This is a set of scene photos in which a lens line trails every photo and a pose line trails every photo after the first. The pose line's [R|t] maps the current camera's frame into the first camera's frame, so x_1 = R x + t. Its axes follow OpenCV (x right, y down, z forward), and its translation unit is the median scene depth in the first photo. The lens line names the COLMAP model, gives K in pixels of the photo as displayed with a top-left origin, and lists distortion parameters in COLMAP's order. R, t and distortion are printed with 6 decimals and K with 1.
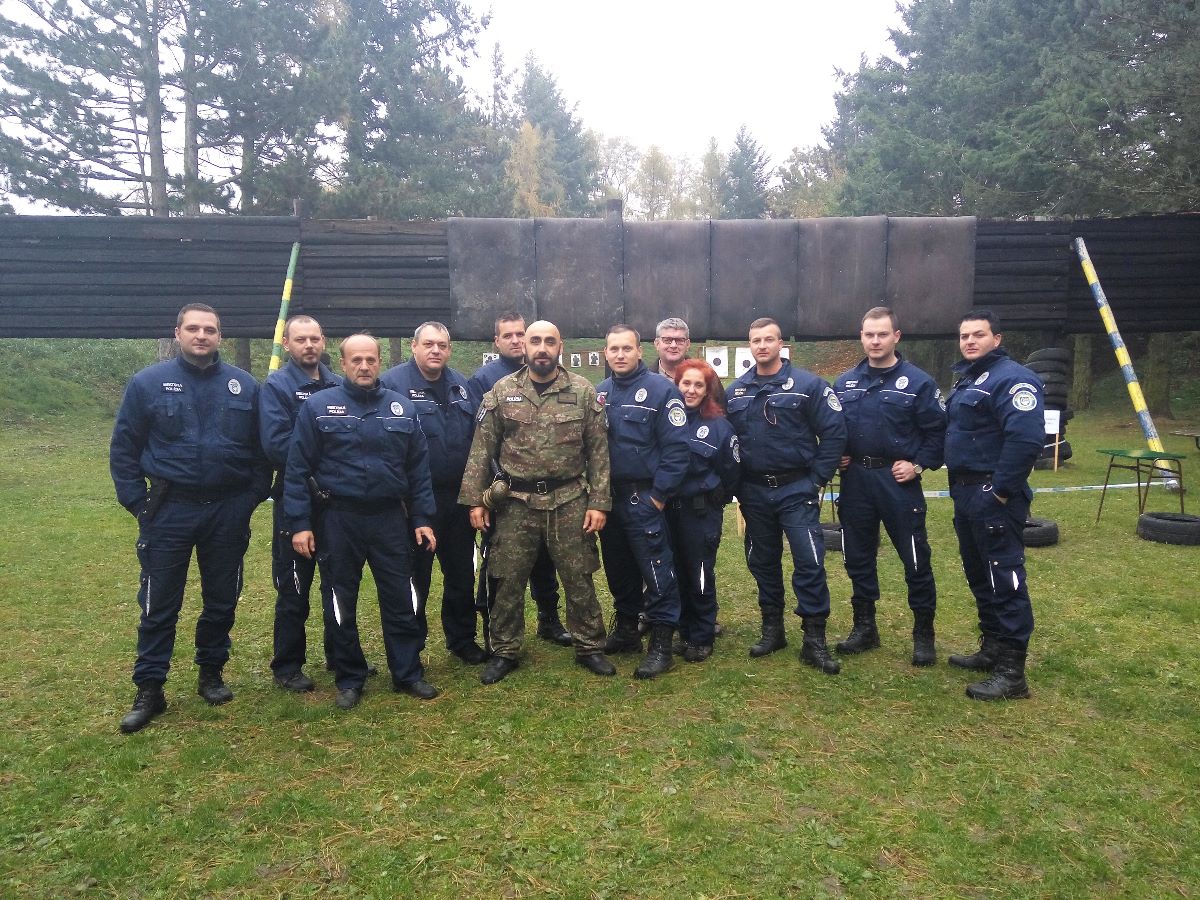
lens RADIAL K [[943.8, 0, 600.0], [0, 943.8, 450.0], [0, 0, 1]] dist [0.045122, -0.064517]
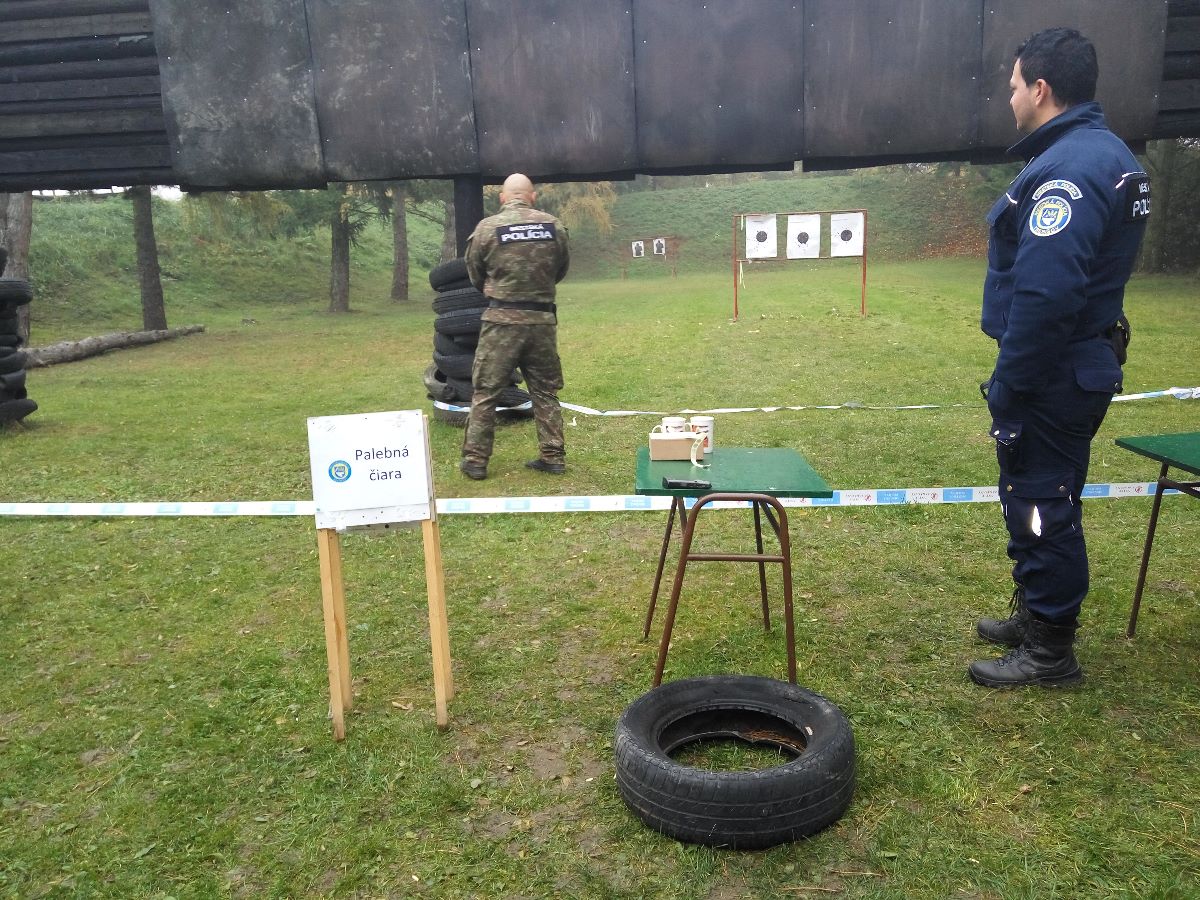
lens RADIAL K [[943.8, 0, 600.0], [0, 943.8, 450.0], [0, 0, 1]] dist [0.045122, -0.064517]
pose [[0.992256, -0.004473, -0.124130, 0.163703], [0.017690, 0.994253, 0.105583, -0.017249], [0.122944, -0.106962, 0.986633, 0.458316]]
